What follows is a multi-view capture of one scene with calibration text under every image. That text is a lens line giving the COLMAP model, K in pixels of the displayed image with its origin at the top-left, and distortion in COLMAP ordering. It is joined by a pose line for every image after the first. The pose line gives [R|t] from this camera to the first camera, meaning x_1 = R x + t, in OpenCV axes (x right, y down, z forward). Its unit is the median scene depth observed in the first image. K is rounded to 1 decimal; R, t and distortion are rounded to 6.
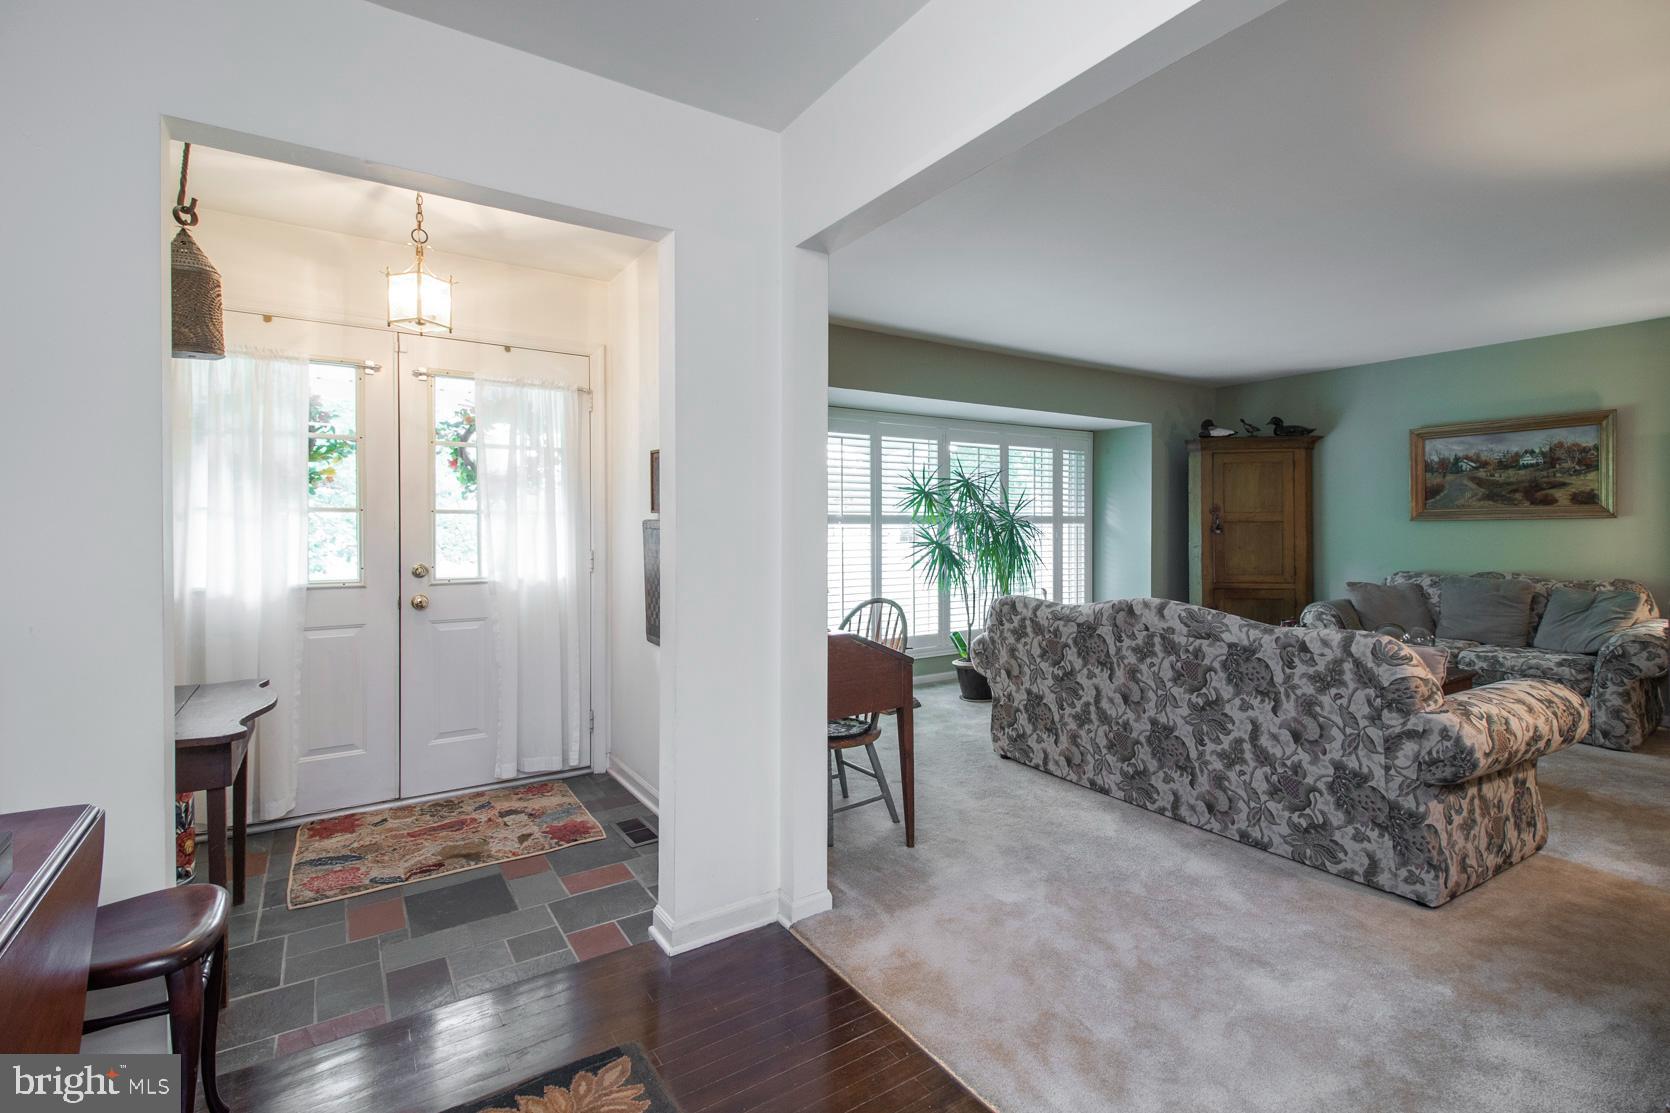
lens RADIAL K [[764.2, 0, 843.8], [0, 764.2, 532.4], [0, 0, 1]] dist [0.022276, -0.011926]
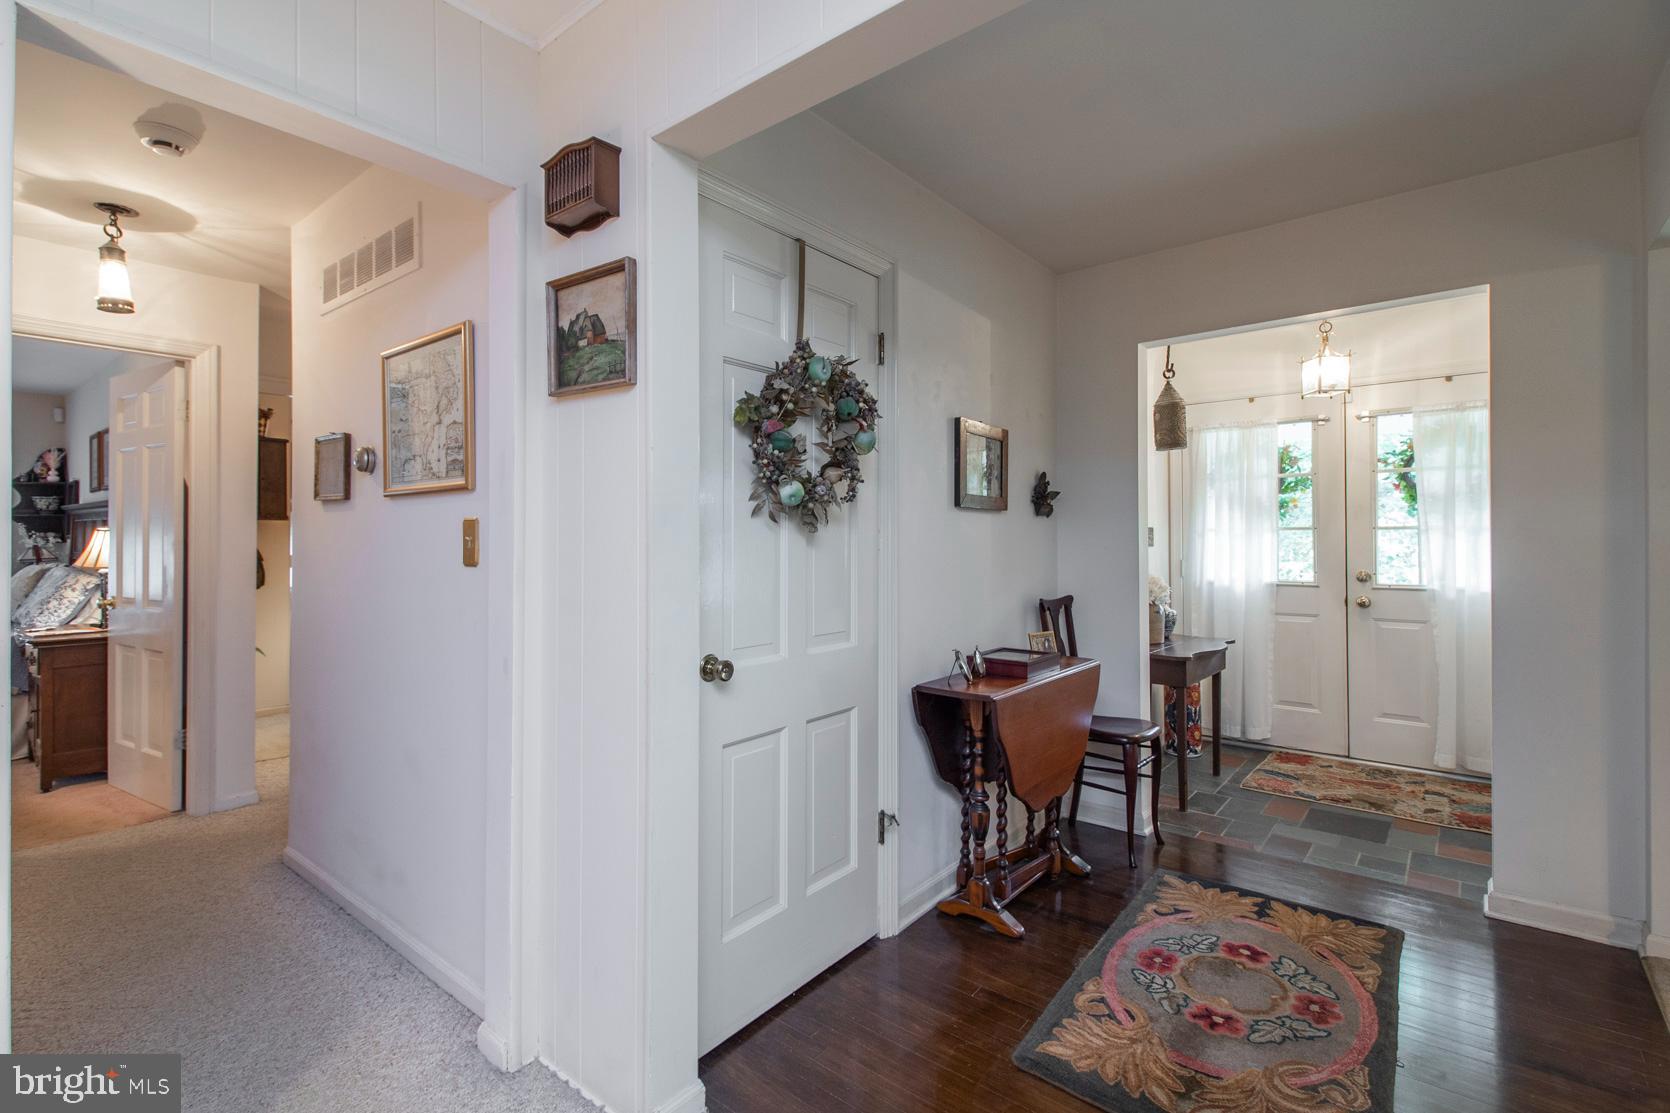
lens RADIAL K [[764.2, 0, 815.9], [0, 764.2, 532.6], [0, 0, 1]] dist [0.022276, -0.011926]
pose [[0.272152, -0.010106, -0.962201, 0.407160], [-0.001349, 0.999940, -0.010884, -0.006039], [0.962253, 0.004261, 0.272122, -0.185260]]
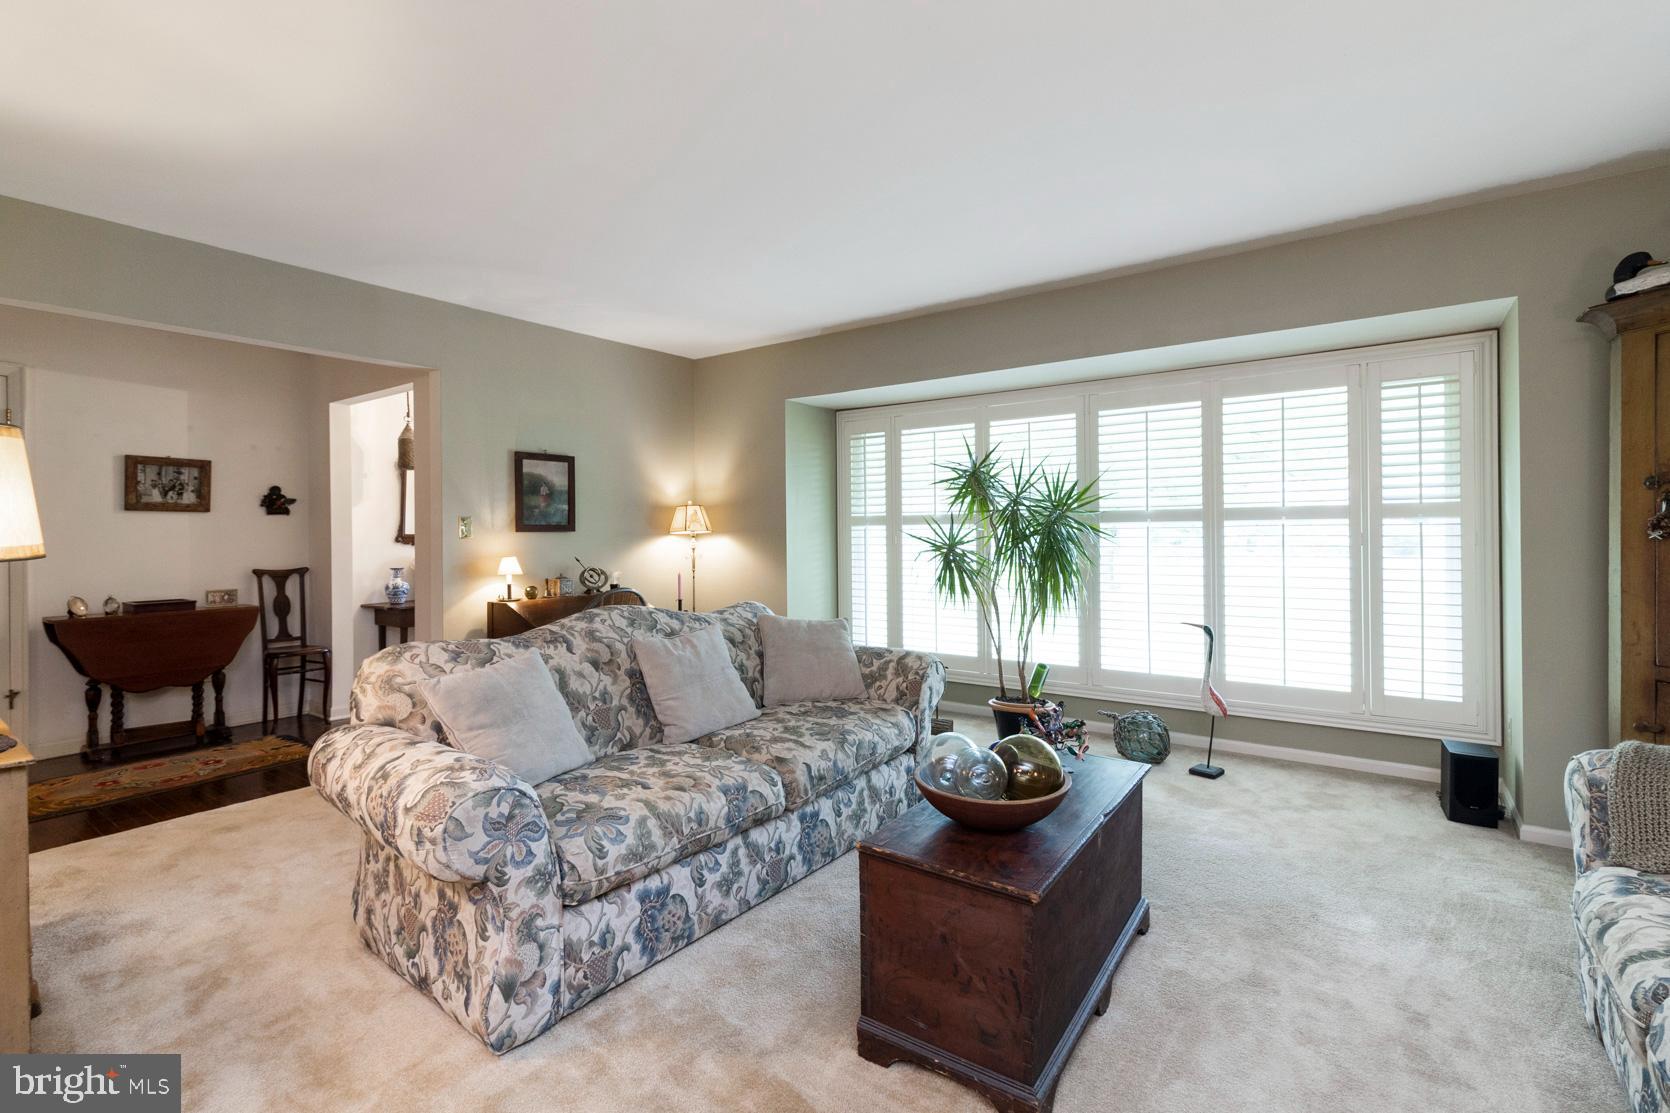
lens RADIAL K [[764.2, 0, 830.7], [0, 764.2, 533.6], [0, 0, 1]] dist [0.022276, -0.011926]
pose [[0.337250, 0.005546, -0.941399, 1.306130], [0.002401, 0.999974, 0.006751, -0.009411], [0.941412, -0.004537, 0.337228, 0.870123]]
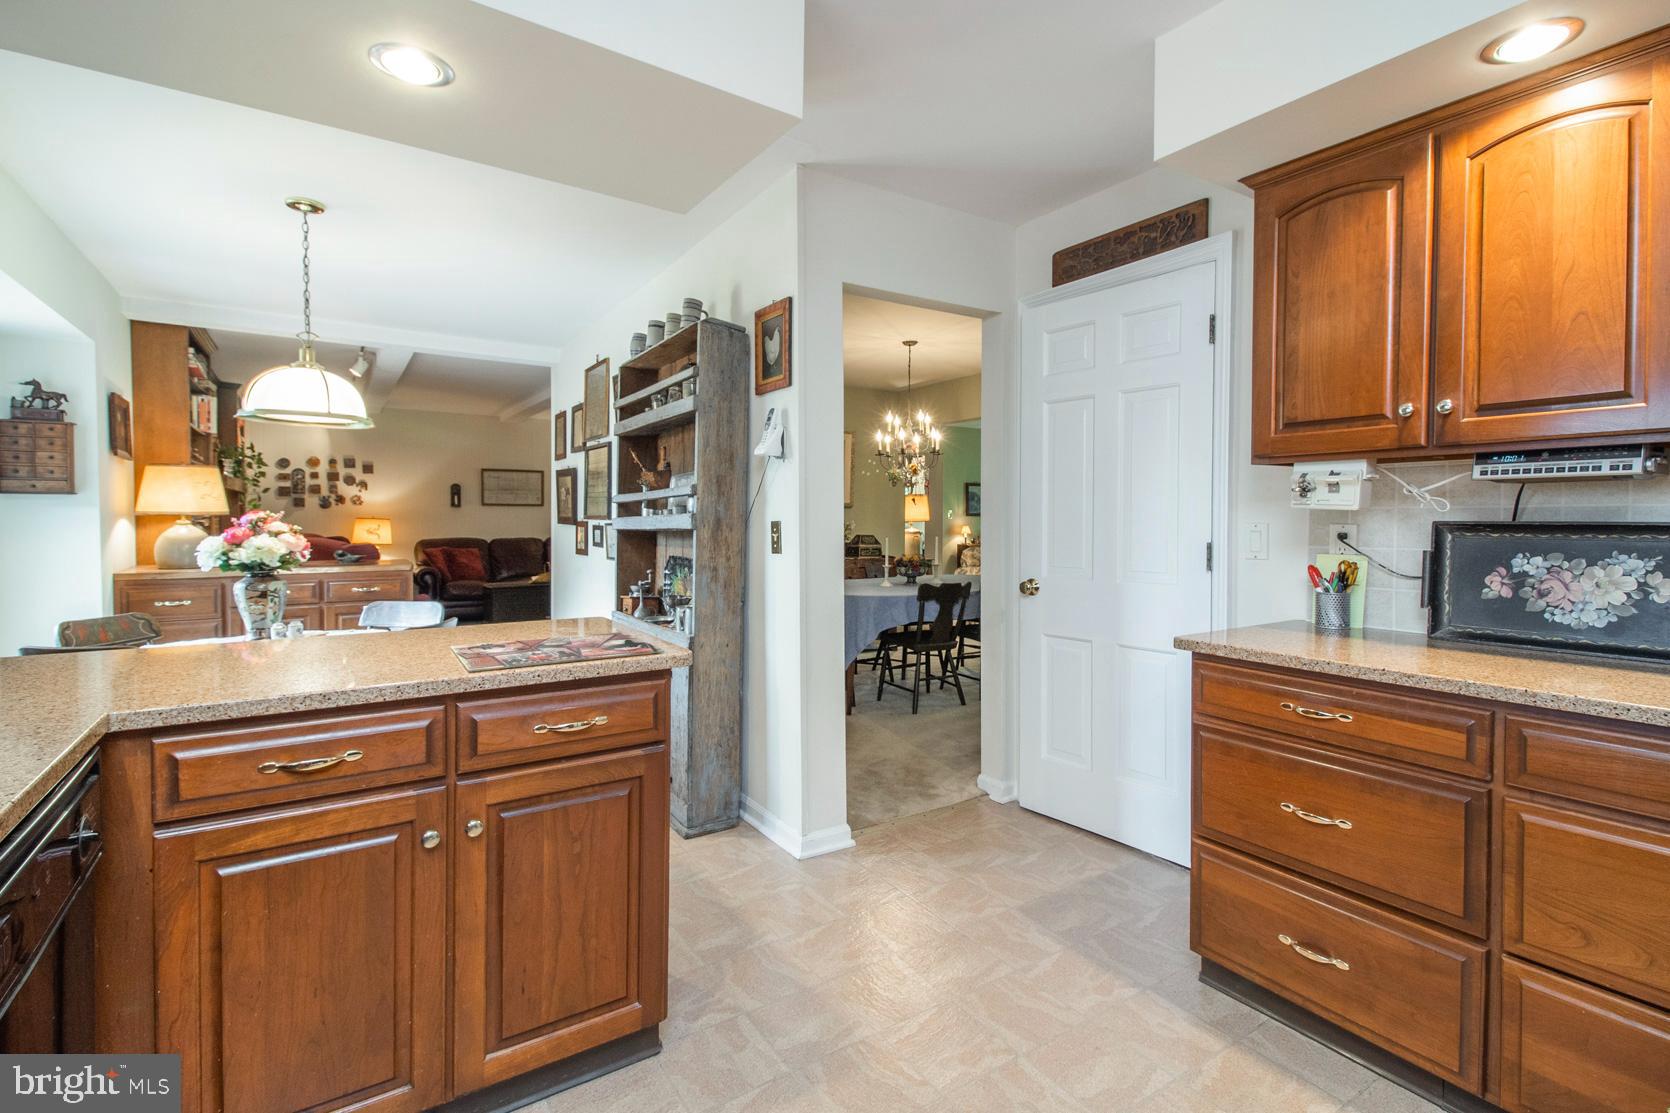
lens RADIAL K [[764.2, 0, 832.1], [0, 764.2, 532.9], [0, 0, 1]] dist [0.022276, -0.011926]
pose [[-0.016164, 0.024393, -0.999572, 3.032988], [-0.004328, 0.999691, 0.024466, -0.010591], [0.999860, 0.004722, -0.016054, 0.314171]]
